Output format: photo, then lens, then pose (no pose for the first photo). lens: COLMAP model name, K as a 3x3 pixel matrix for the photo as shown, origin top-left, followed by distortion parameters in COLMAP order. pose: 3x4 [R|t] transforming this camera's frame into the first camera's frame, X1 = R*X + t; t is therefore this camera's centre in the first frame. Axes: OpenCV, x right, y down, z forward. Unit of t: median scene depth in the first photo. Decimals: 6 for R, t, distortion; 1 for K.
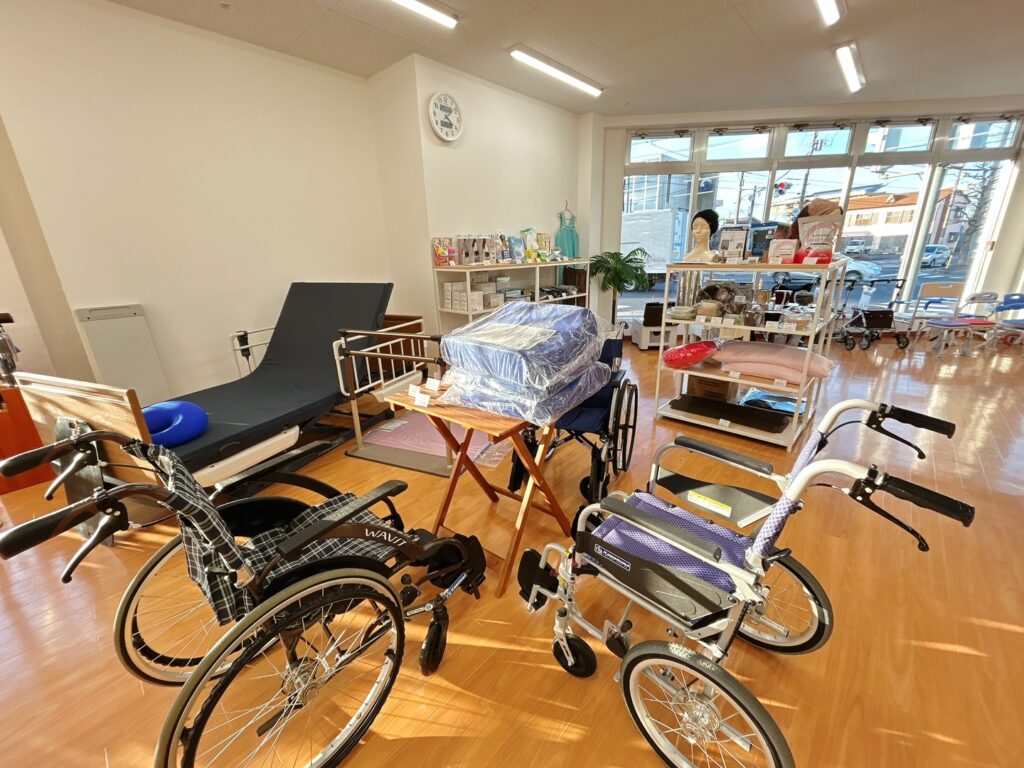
lens RADIAL K [[408.6, 0, 507.0], [0, 408.6, 383.3], [0, 0, 1]] dist [-0.001129, -0.000688]
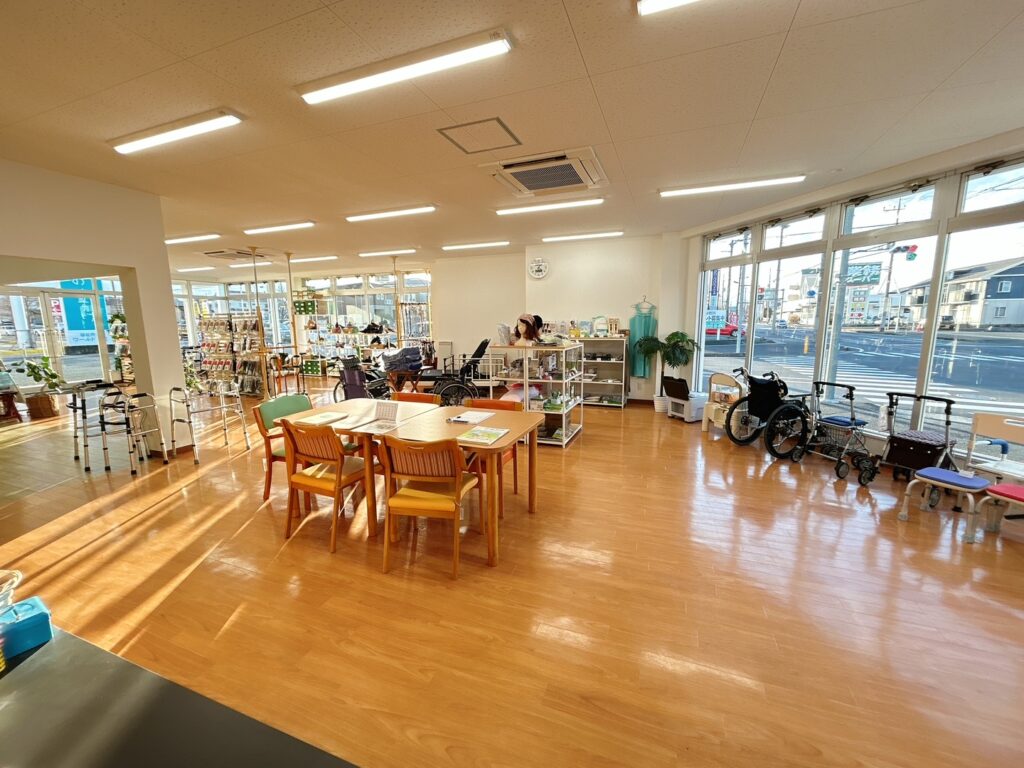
lens RADIAL K [[408.6, 0, 507.0], [0, 408.6, 383.3], [0, 0, 1]] dist [-0.001129, -0.000688]
pose [[0.377392, 0.163796, -0.911453, 1.250945], [-0.285121, 0.956974, 0.053920, -0.107913], [0.881068, 0.239526, 0.407856, 0.109567]]
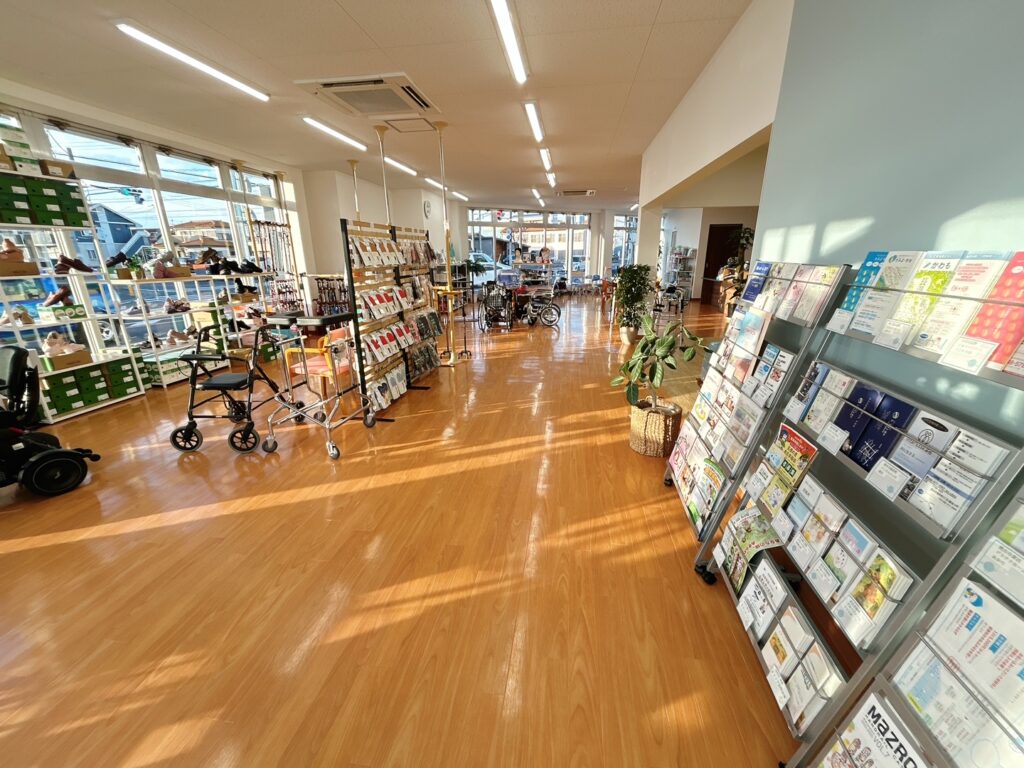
lens RADIAL K [[408.6, 0, 507.0], [0, 408.6, 383.3], [0, 0, 1]] dist [-0.001129, -0.000688]
pose [[0.828658, -0.150997, 0.539004, -0.947830], [0.160361, 0.986607, 0.029853, 0.345273], [-0.536293, 0.061697, 0.841774, -1.044834]]
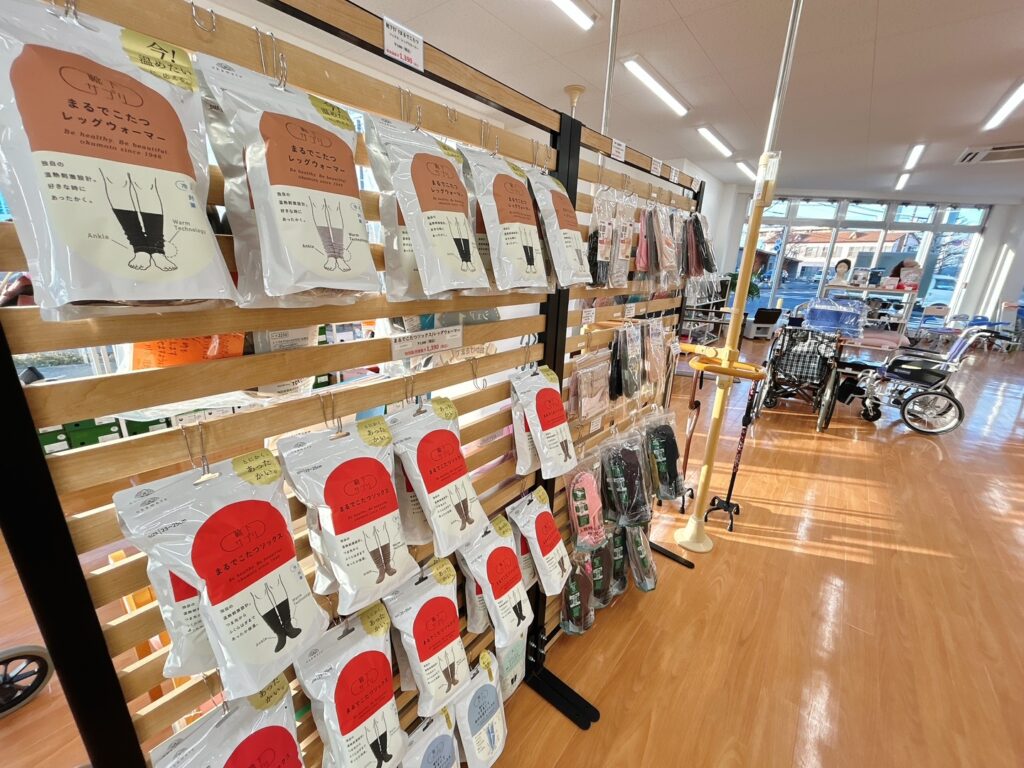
lens RADIAL K [[408.6, 0, 507.0], [0, 408.6, 383.3], [0, 0, 1]] dist [-0.001129, -0.000688]
pose [[0.996377, 0.048764, 0.069672, -0.695338], [-0.047801, 0.998738, -0.015426, 0.155922], [-0.070337, 0.012040, 0.997451, -0.461652]]
